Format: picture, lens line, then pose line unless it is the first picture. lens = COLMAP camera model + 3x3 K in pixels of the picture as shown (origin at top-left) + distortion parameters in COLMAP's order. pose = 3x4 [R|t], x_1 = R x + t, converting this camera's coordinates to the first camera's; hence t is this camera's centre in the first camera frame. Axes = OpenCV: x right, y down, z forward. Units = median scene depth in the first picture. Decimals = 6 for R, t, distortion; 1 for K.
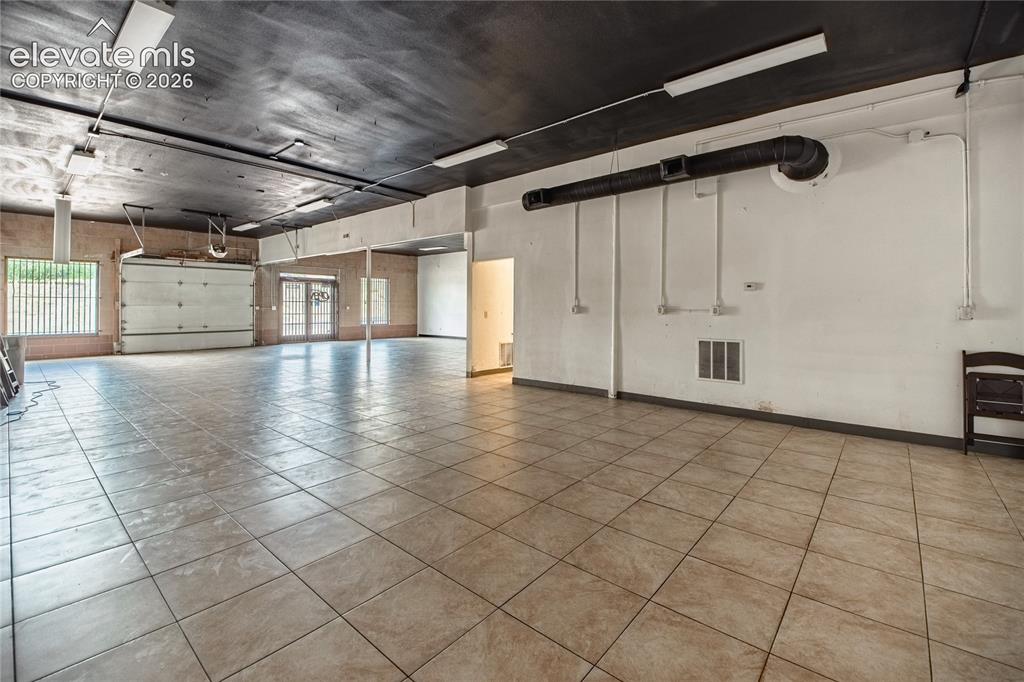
lens RADIAL K [[441.5, 0, 526.1], [0, 441.5, 310.1], [0, 0, 1]] dist [-0.003585, -0.007807]
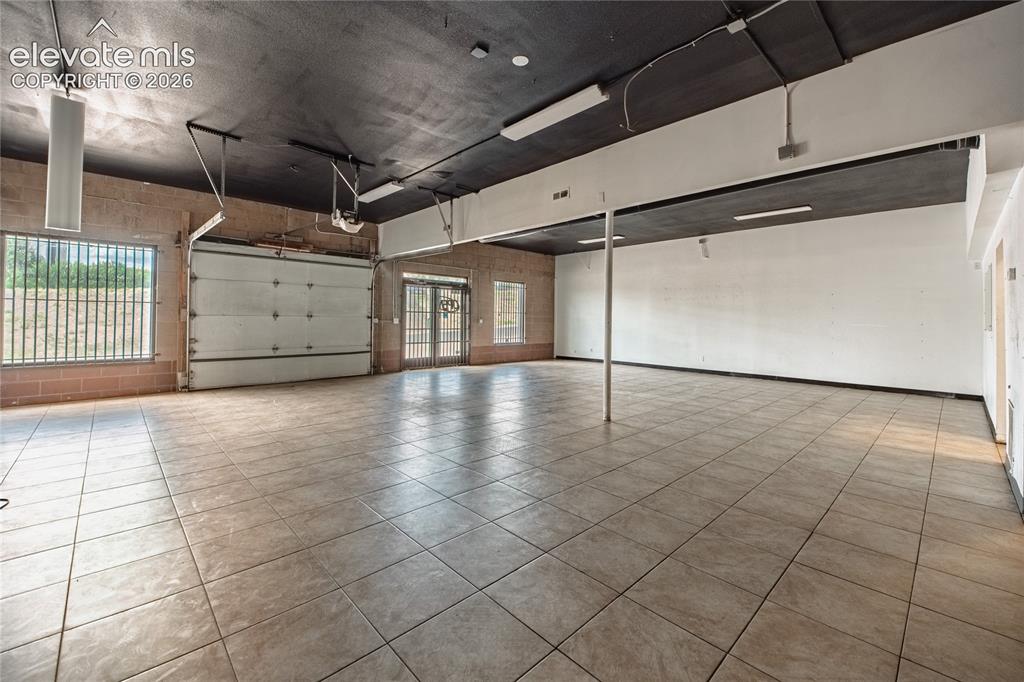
lens RADIAL K [[418.5, 0, 526.6], [0, 418.5, 319.1], [0, 0, 1]] dist [0.011154, -0.000174]
pose [[0.995279, 0.007934, -0.096727, -0.316918], [-0.008903, 0.999914, -0.009595, -0.002981], [0.096643, 0.010411, 0.995265, 0.367025]]
